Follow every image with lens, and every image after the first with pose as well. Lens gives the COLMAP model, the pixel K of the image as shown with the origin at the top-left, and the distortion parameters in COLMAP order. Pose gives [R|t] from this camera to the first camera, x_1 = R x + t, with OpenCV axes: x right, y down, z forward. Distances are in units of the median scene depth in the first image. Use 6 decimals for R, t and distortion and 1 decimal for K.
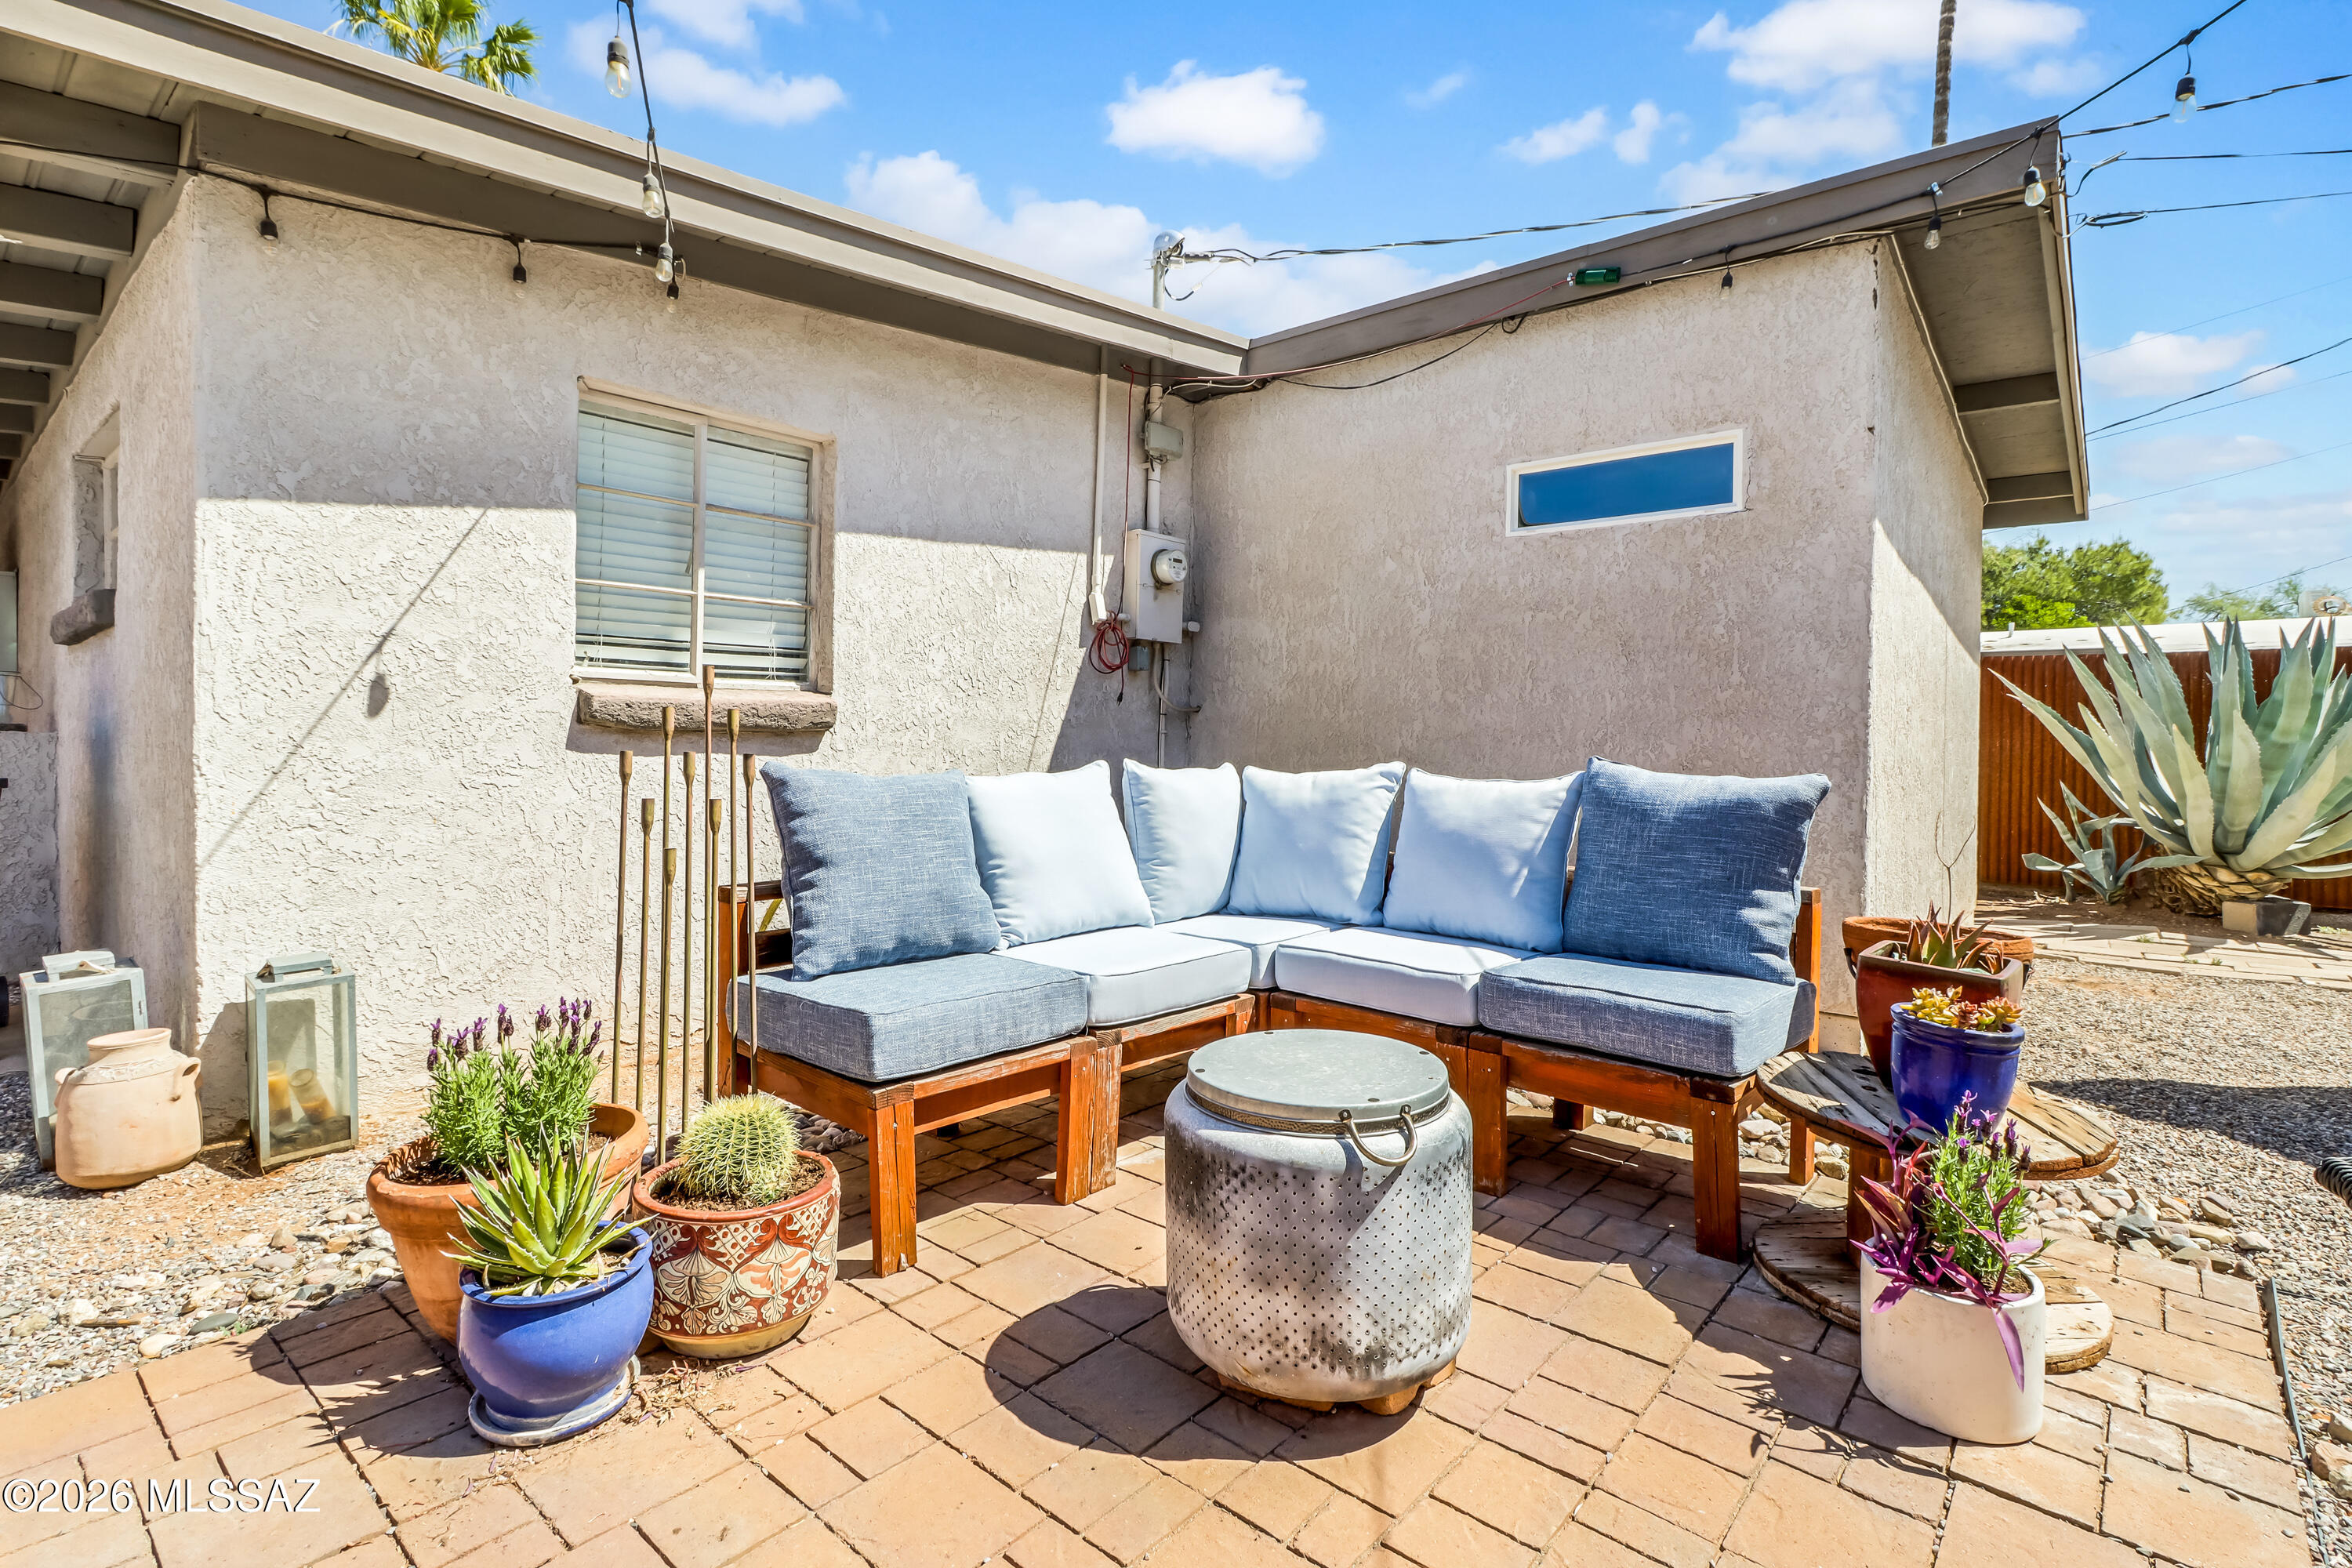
lens RADIAL K [[1157.9, 0, 1179.9], [0, 1157.9, 738.4], [0, 0, 1]] dist [0.001666, 0.000207]
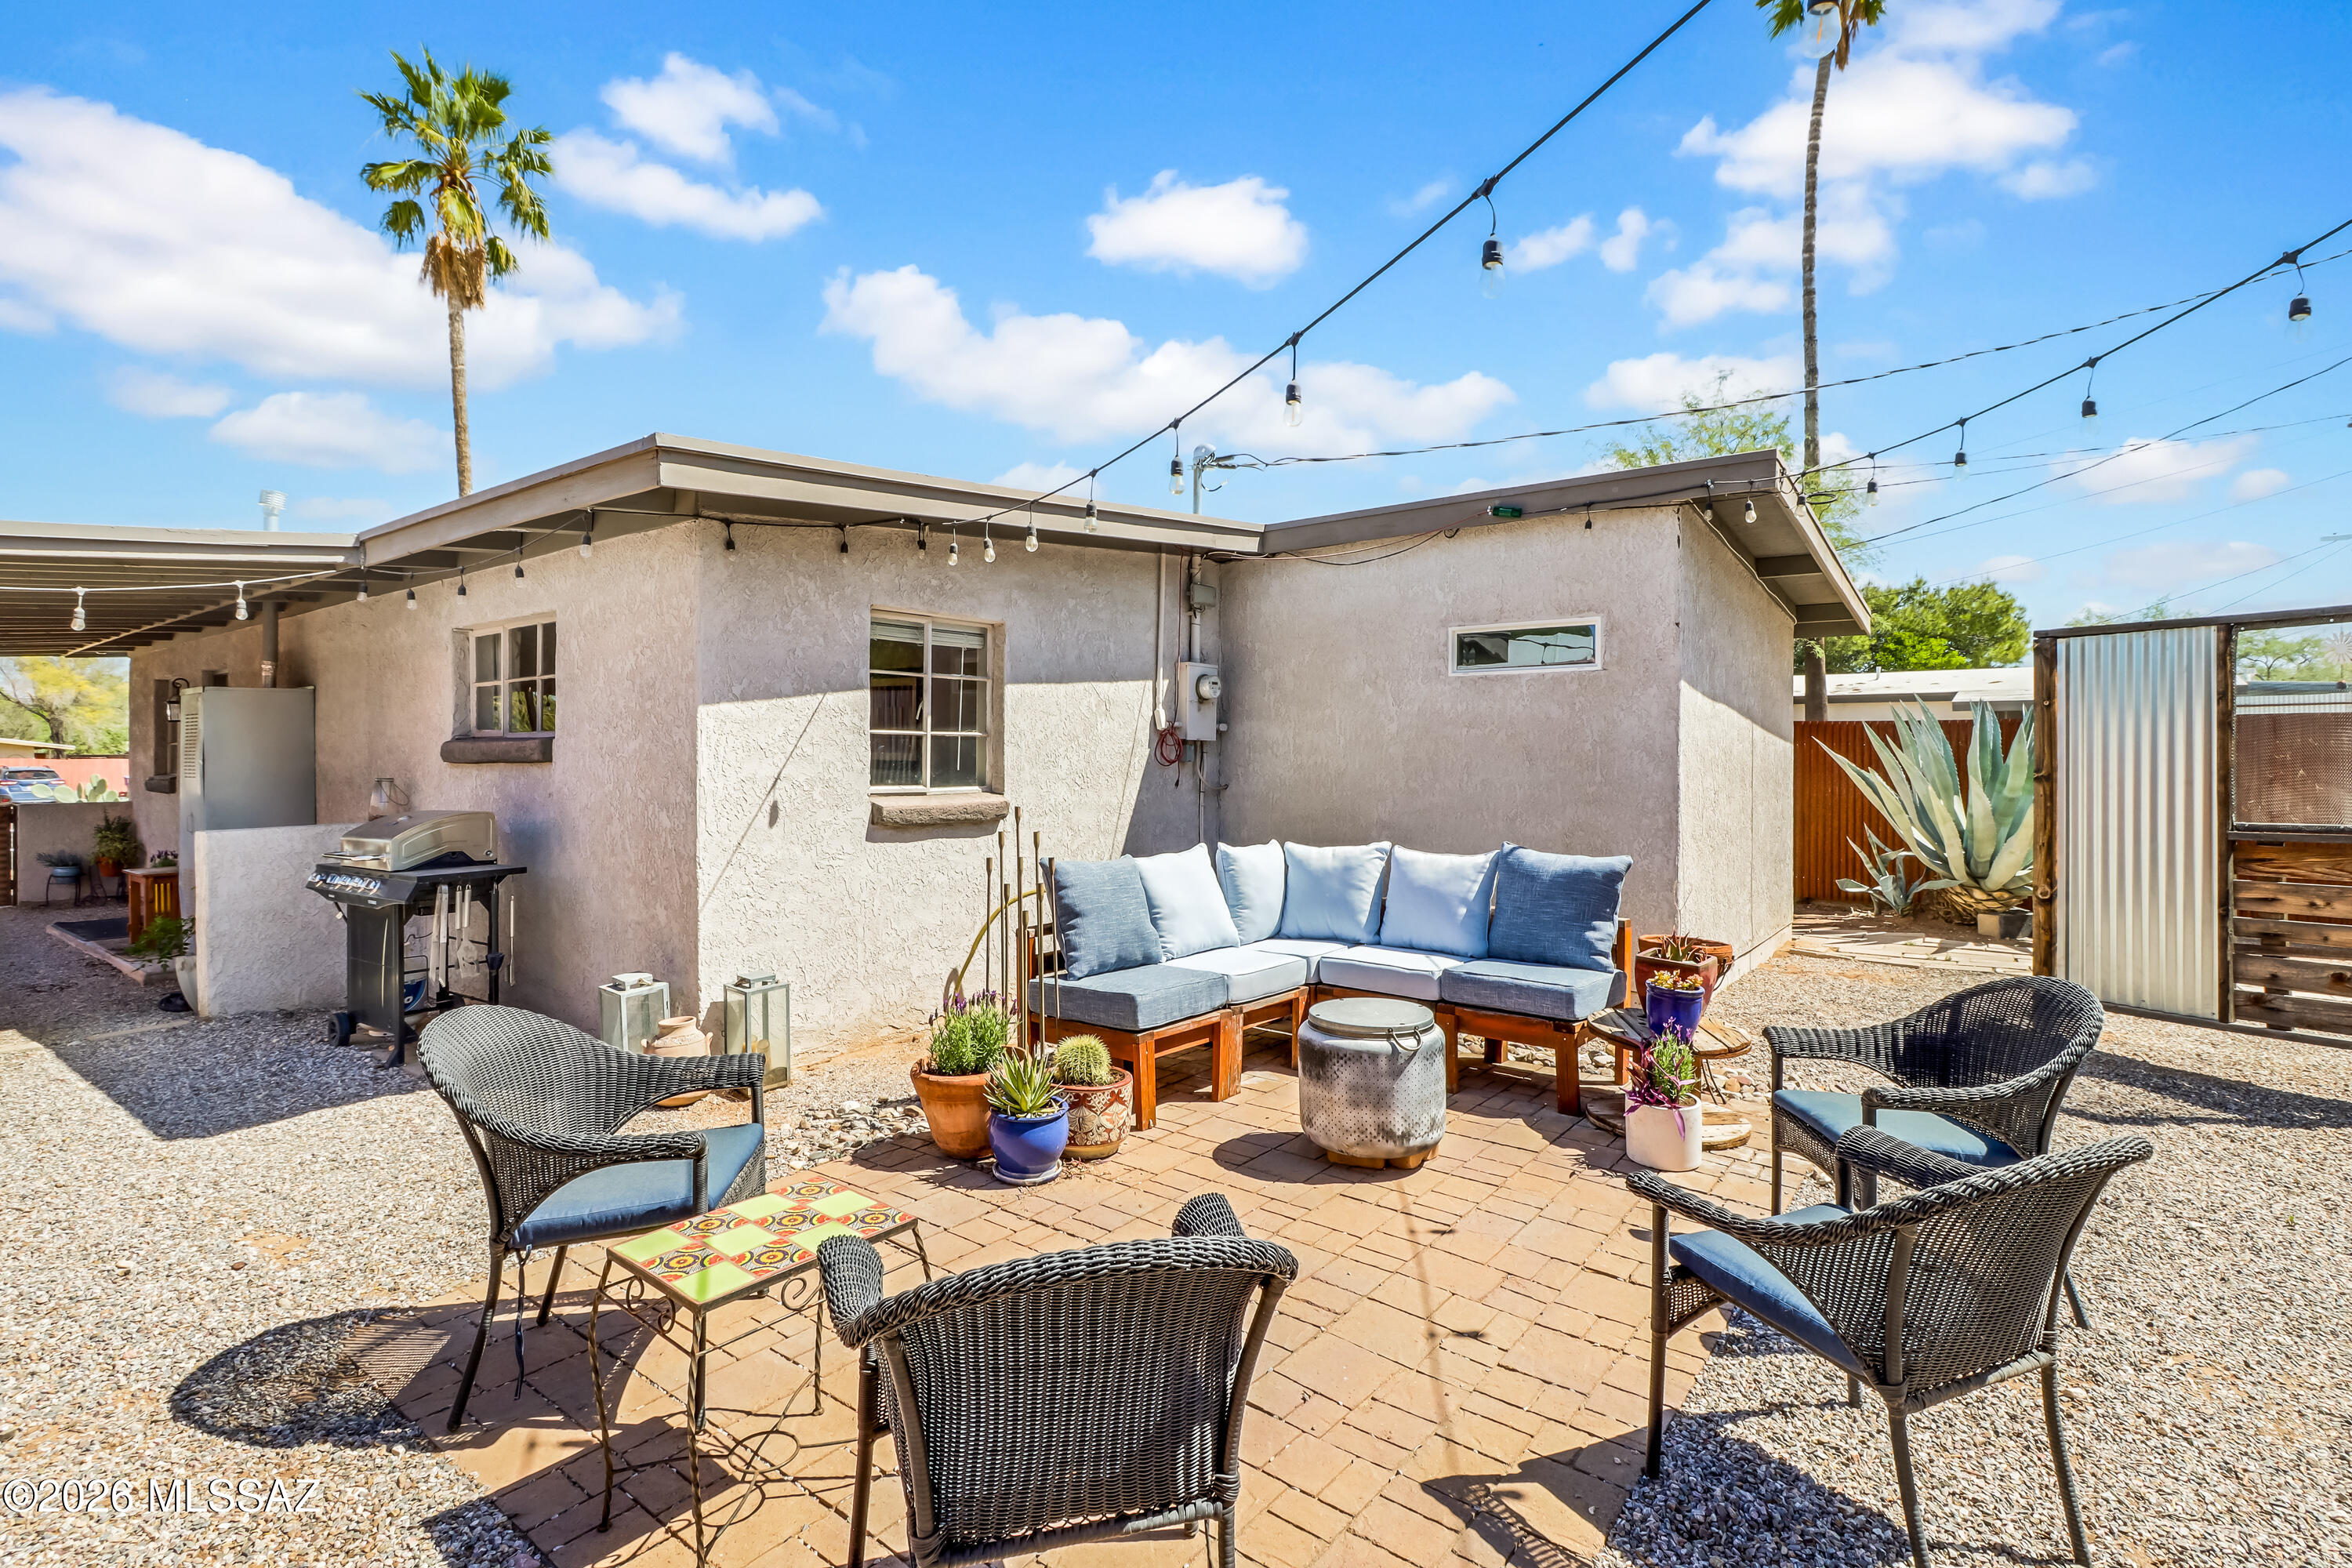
lens RADIAL K [[1160.5, 0, 1168.2], [0, 1160.5, 744.1], [0, 0, 1]] dist [0.002526, 0.000381]
pose [[0.998930, -0.009672, 0.045230, -0.194098], [0.010122, 0.999902, -0.009720, -0.107074], [-0.045131, 0.010167, 0.998929, -0.624076]]
